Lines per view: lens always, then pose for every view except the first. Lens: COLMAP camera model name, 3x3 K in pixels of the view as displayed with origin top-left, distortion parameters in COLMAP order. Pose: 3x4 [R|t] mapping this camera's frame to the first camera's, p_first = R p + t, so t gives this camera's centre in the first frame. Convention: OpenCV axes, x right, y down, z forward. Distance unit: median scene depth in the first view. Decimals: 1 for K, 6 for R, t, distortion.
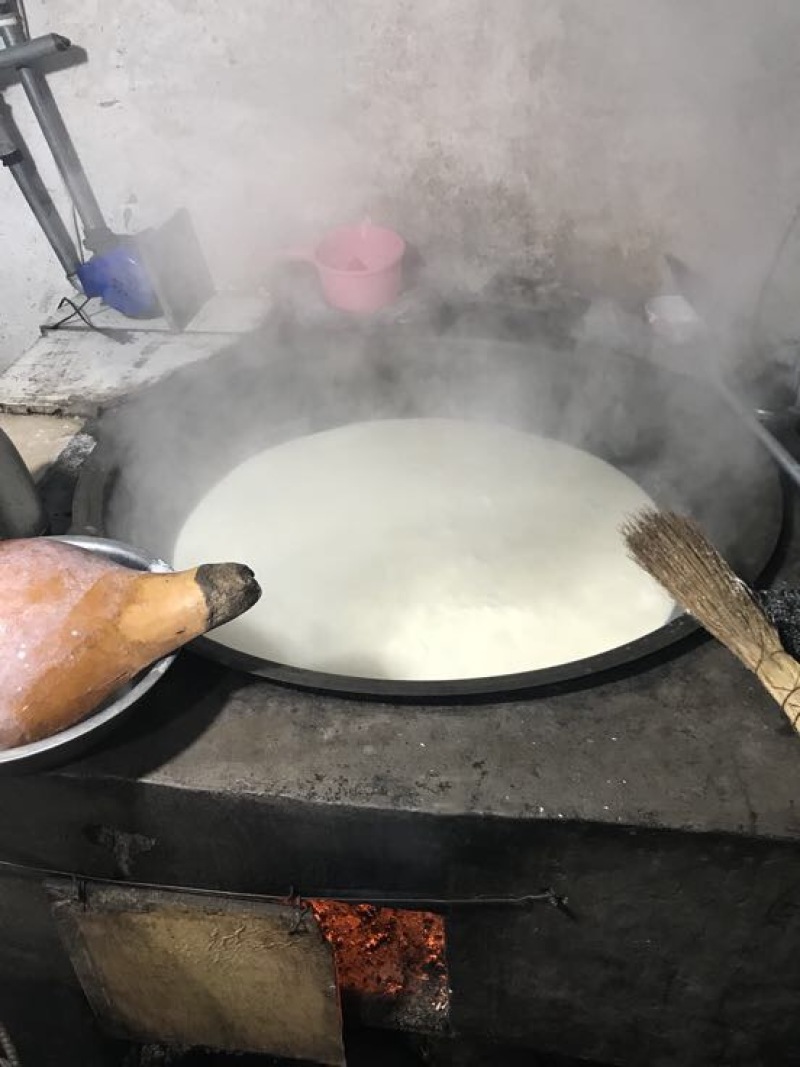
lens RADIAL K [[865.2, 0, 397.0], [0, 865.2, 530.1], [0, 0, 1]] dist [0.005677, -0.005397]
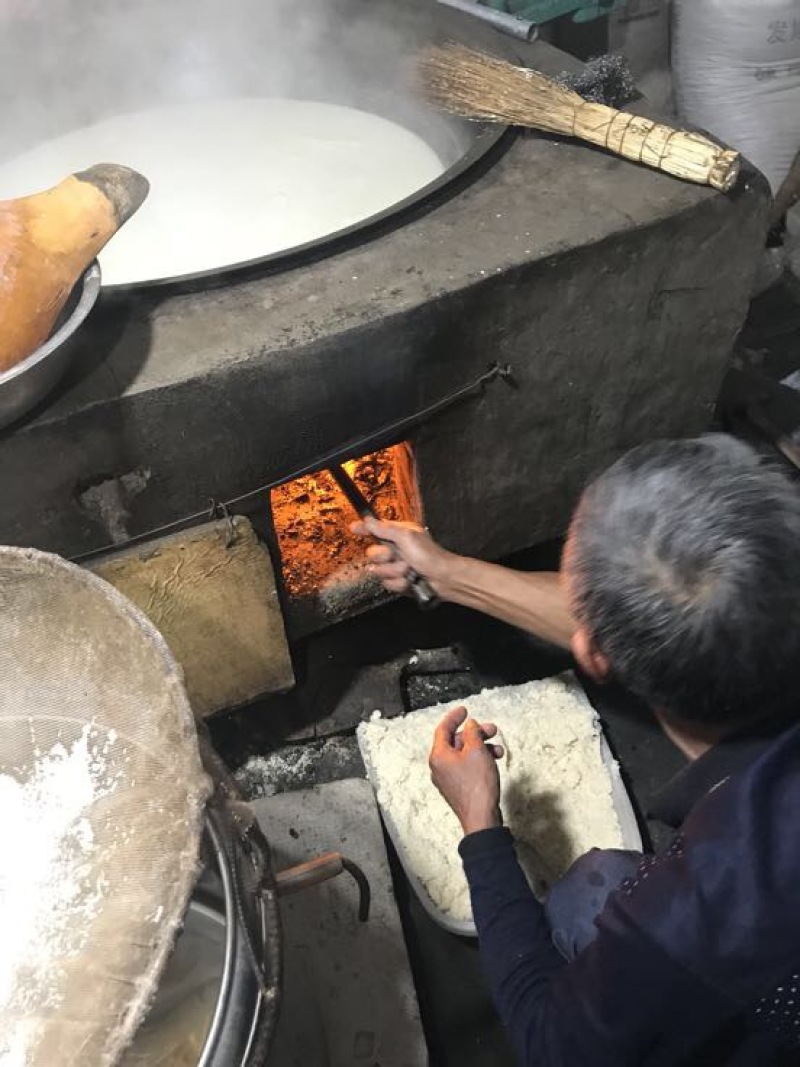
lens RADIAL K [[865.2, 0, 397.0], [0, 865.2, 530.1], [0, 0, 1]] dist [0.005677, -0.005397]
pose [[0.842519, -0.426344, 0.329231, -0.406557], [0.354269, 0.898977, 0.257554, 0.271369], [-0.405778, -0.100357, 0.908445, -0.012901]]
